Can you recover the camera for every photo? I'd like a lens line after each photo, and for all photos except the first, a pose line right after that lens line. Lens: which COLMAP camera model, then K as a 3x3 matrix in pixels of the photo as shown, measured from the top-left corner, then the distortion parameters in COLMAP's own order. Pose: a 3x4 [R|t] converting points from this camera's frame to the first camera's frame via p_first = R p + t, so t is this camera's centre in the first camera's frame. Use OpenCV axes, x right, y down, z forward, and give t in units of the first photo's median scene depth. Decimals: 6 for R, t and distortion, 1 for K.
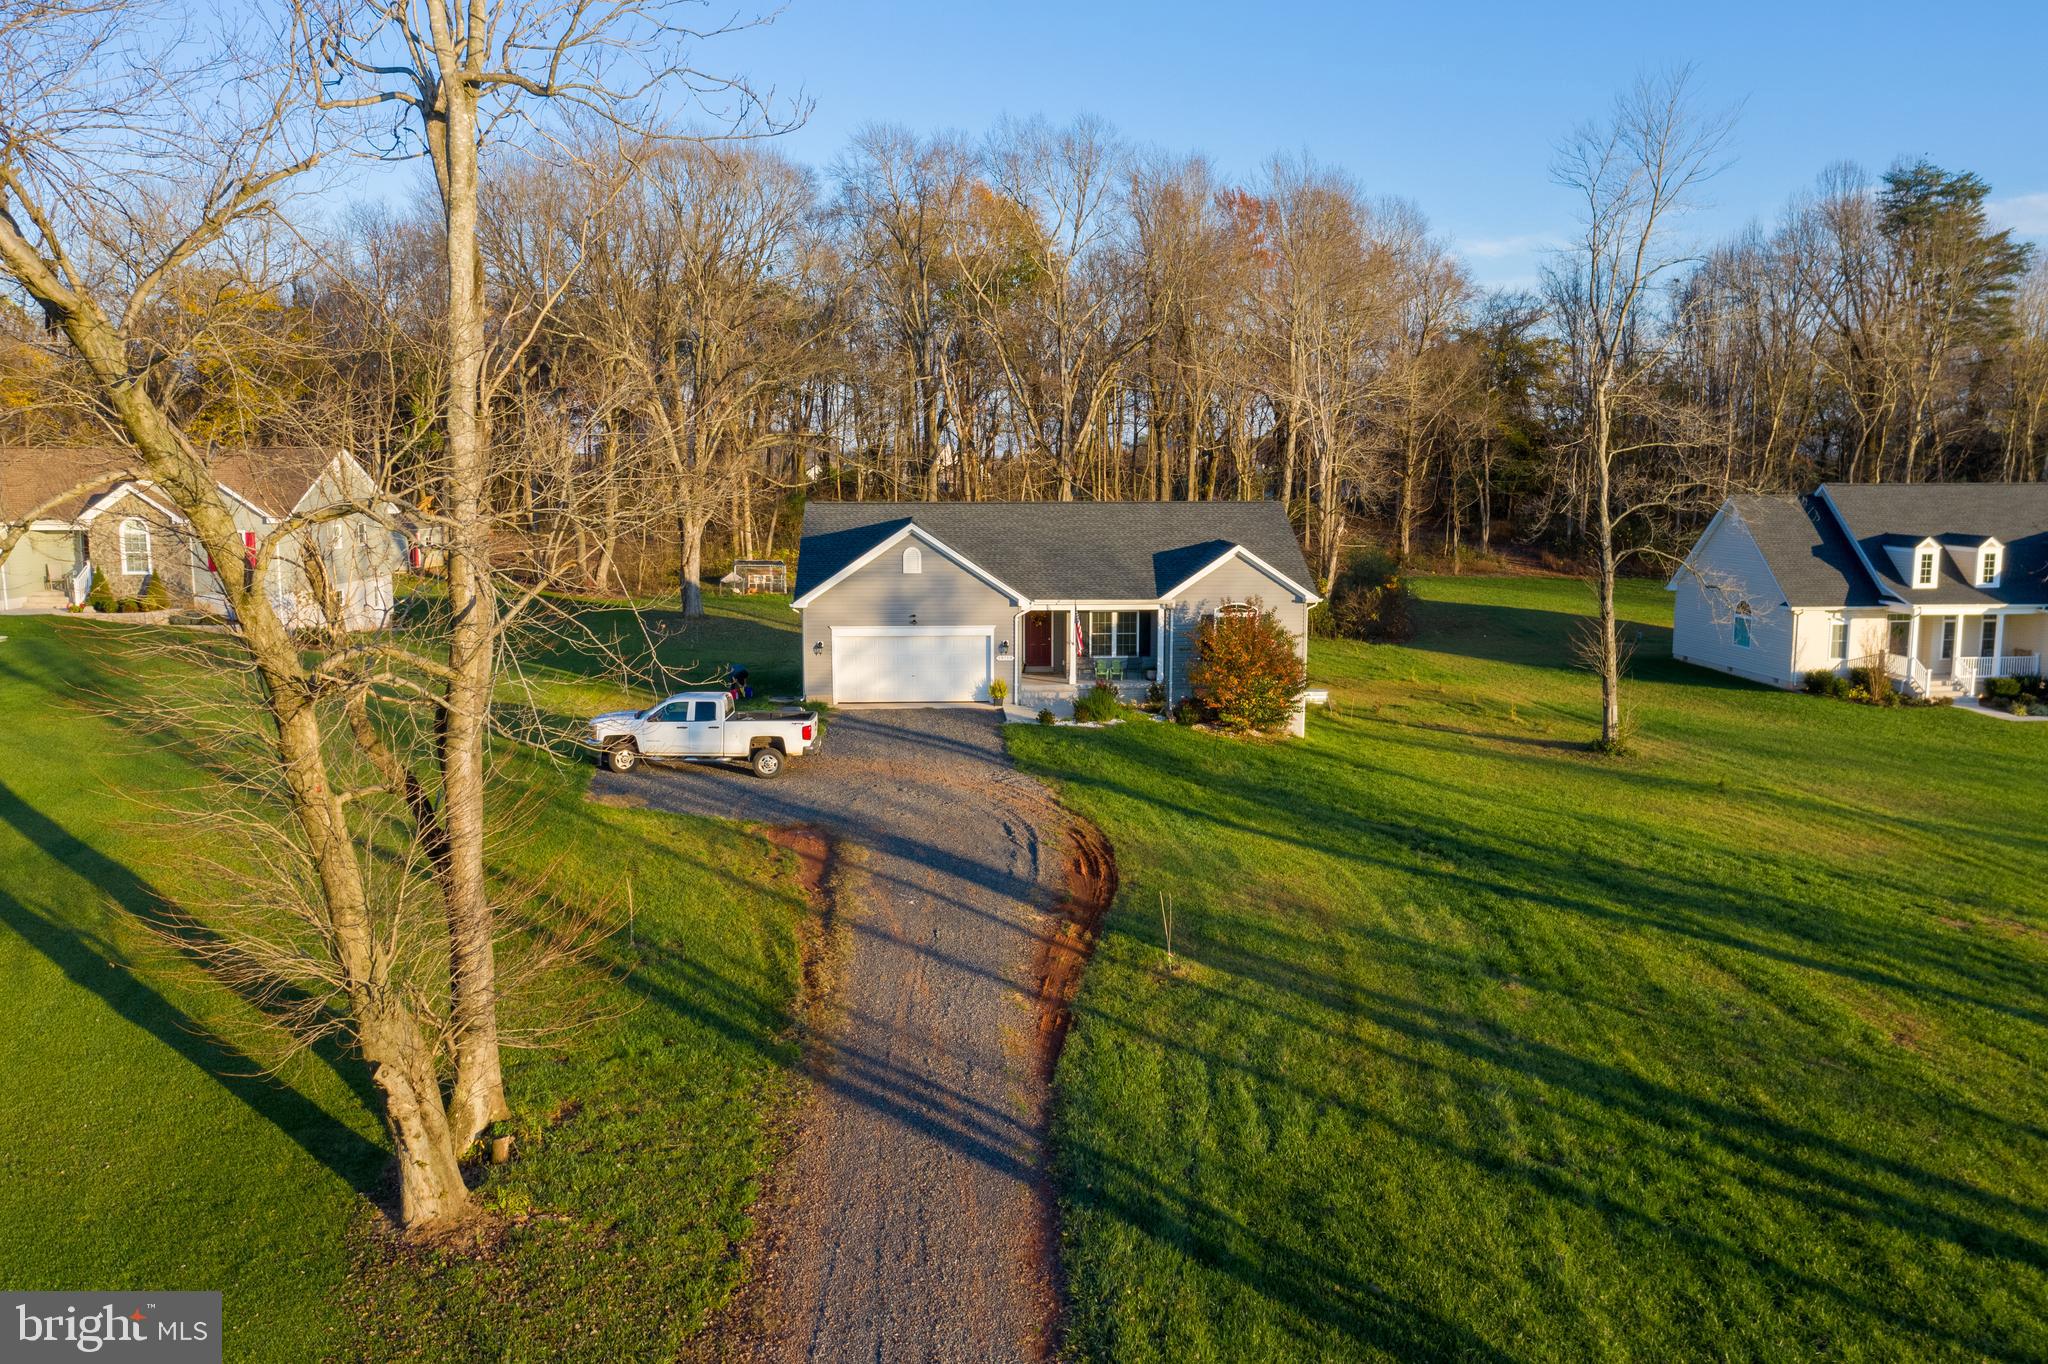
lens RADIAL K [[1635.3, 0, 1016.4], [0, 1635.3, 666.4], [0, 0, 1]] dist [-0.004481, 0.003272]
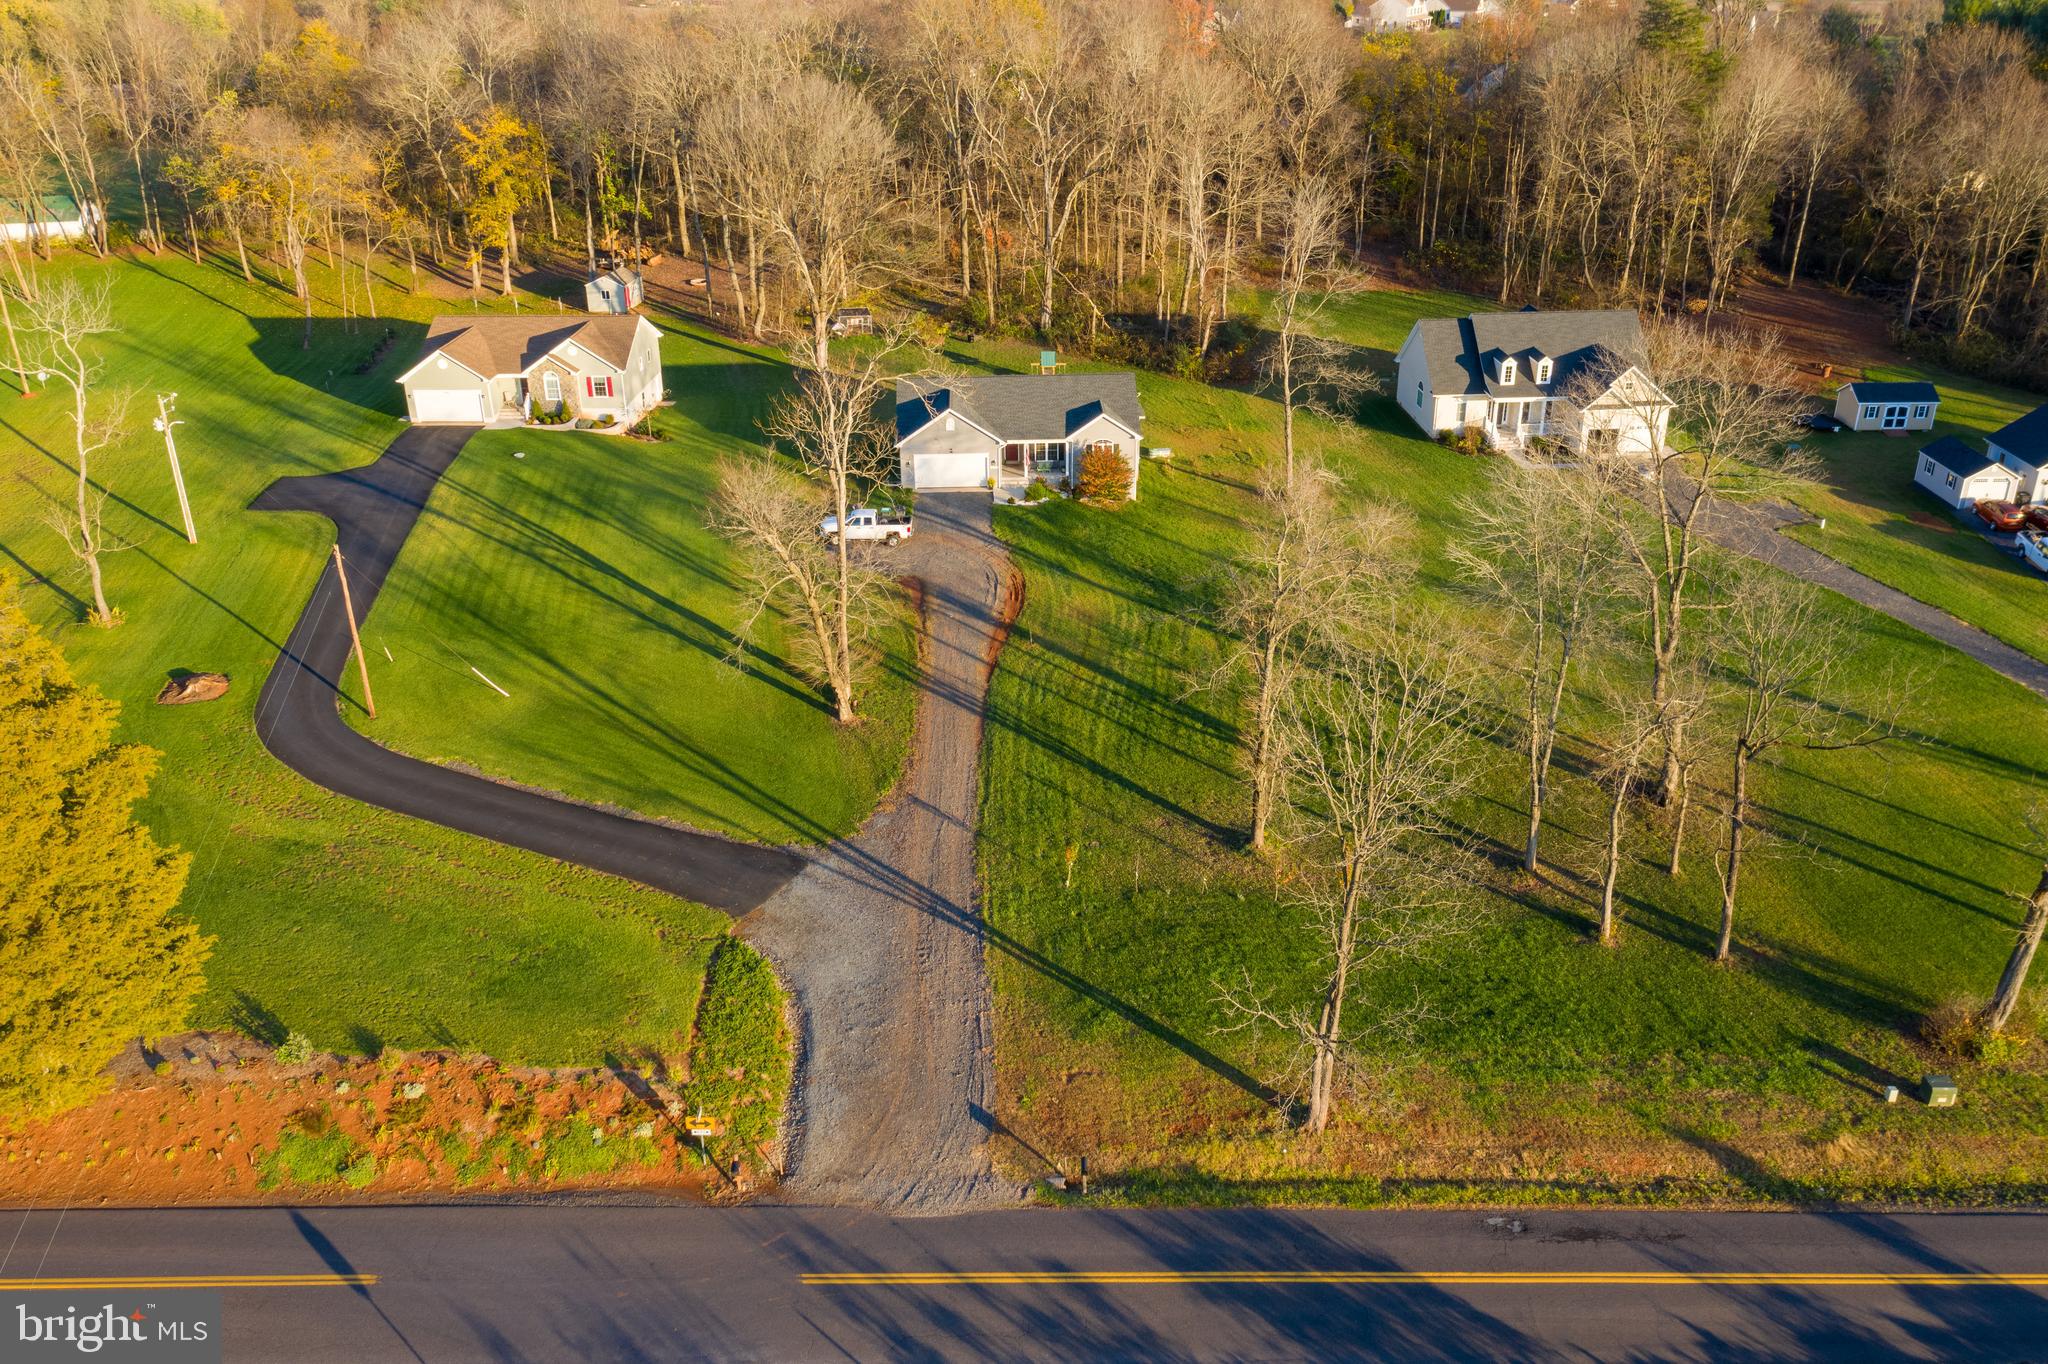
lens RADIAL K [[1635.3, 0, 1016.4], [0, 1635.3, 666.4], [0, 0, 1]] dist [-0.004481, 0.003272]
pose [[0.999561, 0.001160, -0.029615, 0.085973], [0.007789, 0.953821, 0.300275, -0.398240], [0.028596, -0.300374, 0.953393, -1.121838]]
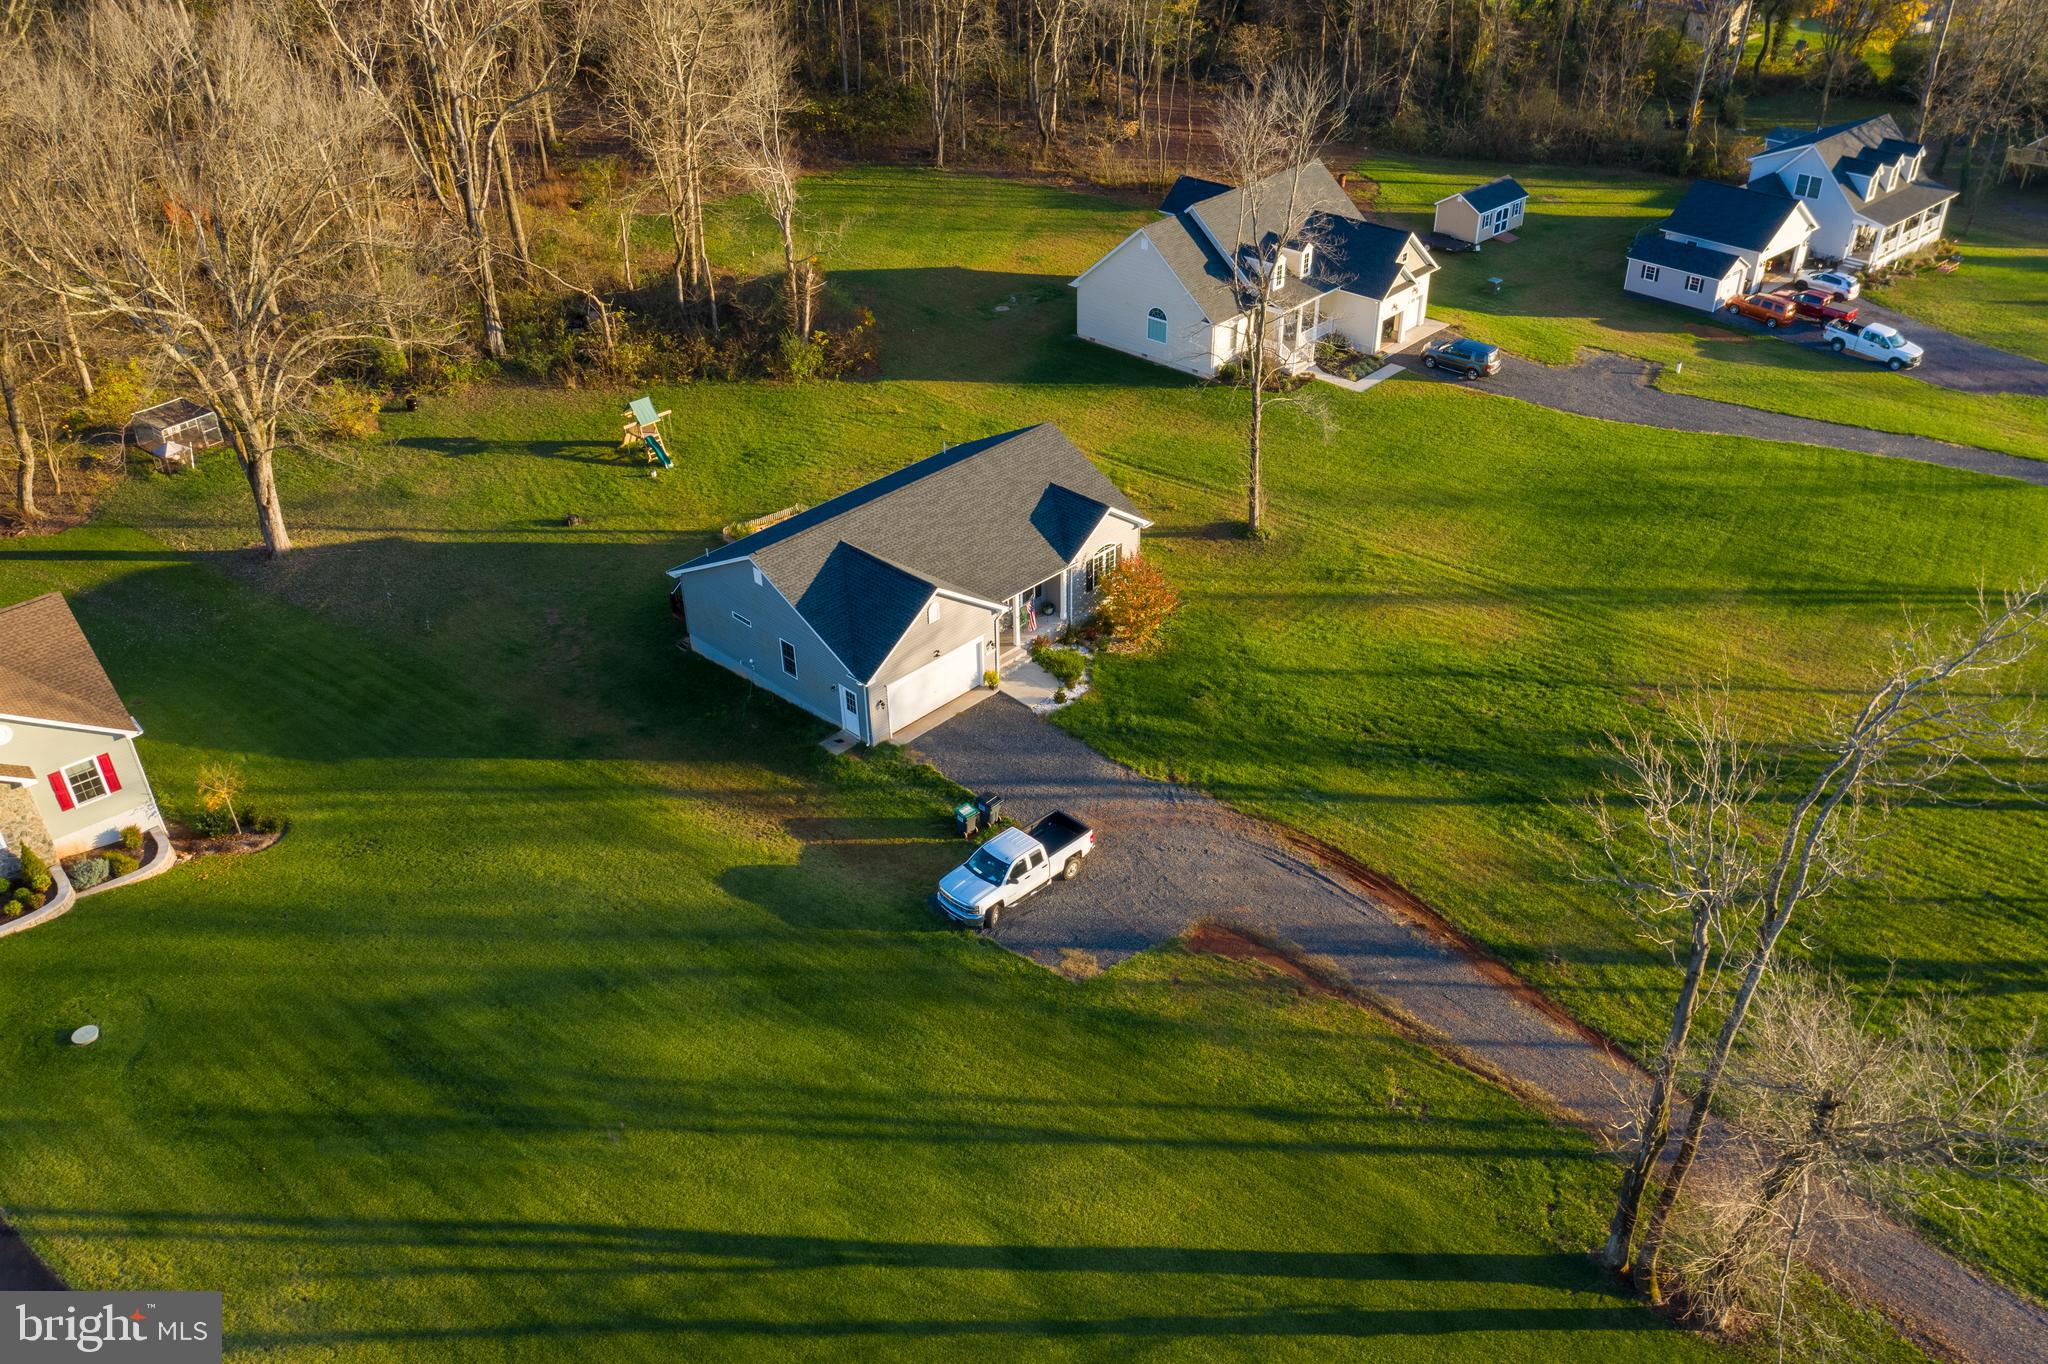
lens RADIAL K [[1609.8, 0, 1024.0], [0, 1609.8, 682.0], [0, 0, 1]] dist [0.009775, 0.004821]
pose [[0.736882, -0.377702, 0.560666, -0.688413], [0.100091, 0.881177, 0.462071, -0.552612], [-0.668571, -0.284374, 0.687127, 0.119835]]
